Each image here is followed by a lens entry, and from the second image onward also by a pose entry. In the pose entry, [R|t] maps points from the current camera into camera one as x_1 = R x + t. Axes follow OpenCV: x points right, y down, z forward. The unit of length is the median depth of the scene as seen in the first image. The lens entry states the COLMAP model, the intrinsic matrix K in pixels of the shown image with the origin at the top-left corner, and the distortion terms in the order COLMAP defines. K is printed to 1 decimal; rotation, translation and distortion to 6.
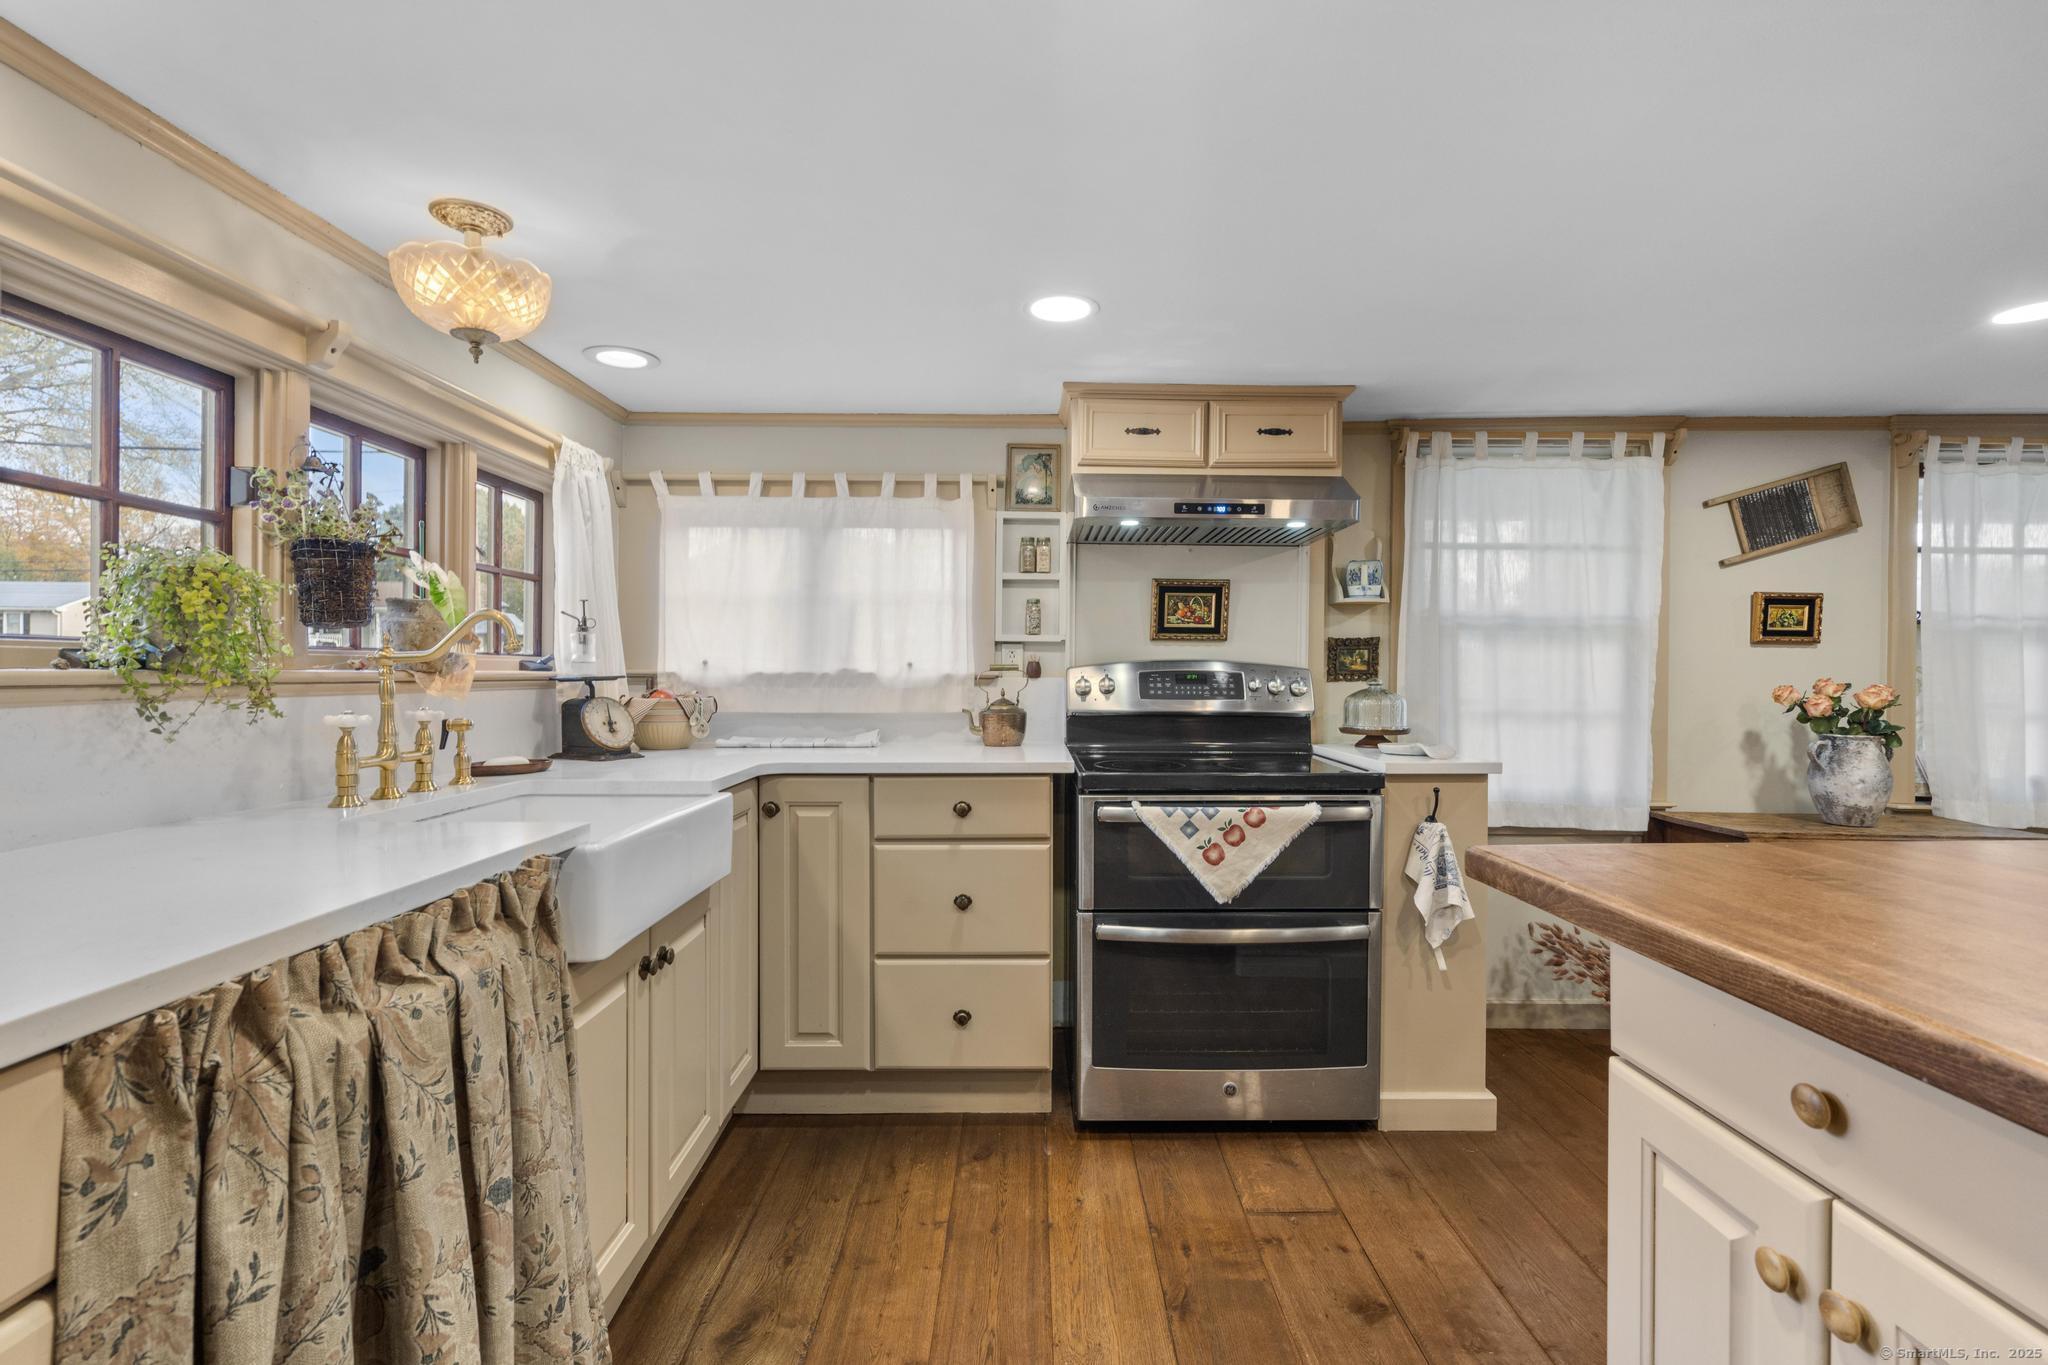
lens RADIAL K [[923.4, 0, 1028.3], [0, 923.4, 680.2], [0, 0, 1]] dist [-0.000428, 0.000083]
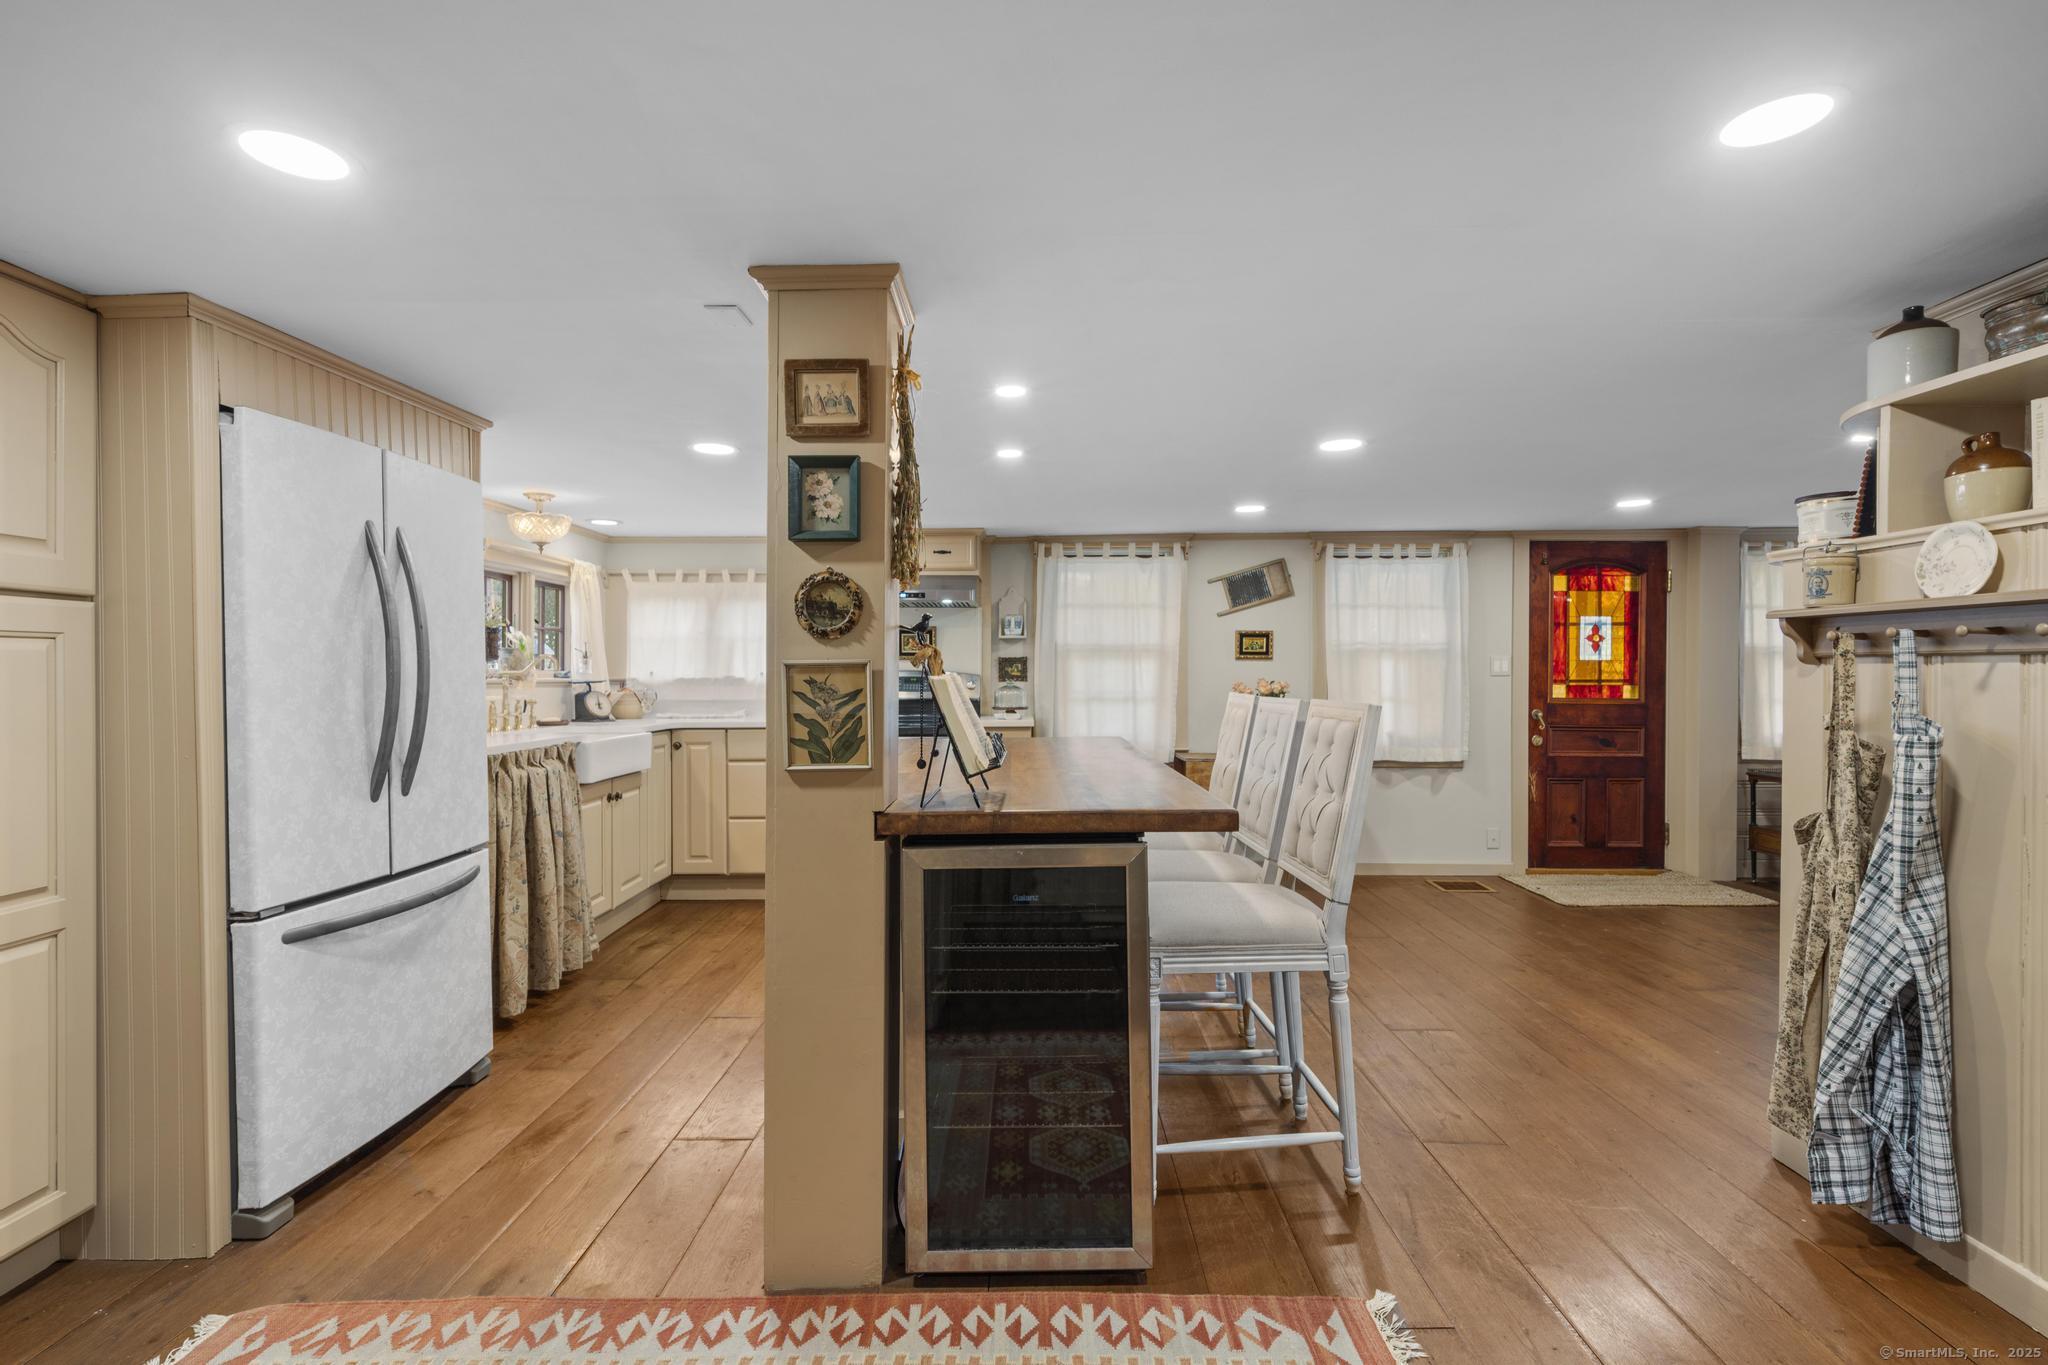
lens RADIAL K [[923.4, 0, 1028.3], [0, 923.4, 680.2], [0, 0, 1]] dist [-0.000428, 0.000083]
pose [[0.999963, -0.005342, -0.006669, 0.456134], [0.005331, 0.999984, -0.001692, 0.002837], [0.006678, 0.001657, 0.999976, -0.924308]]
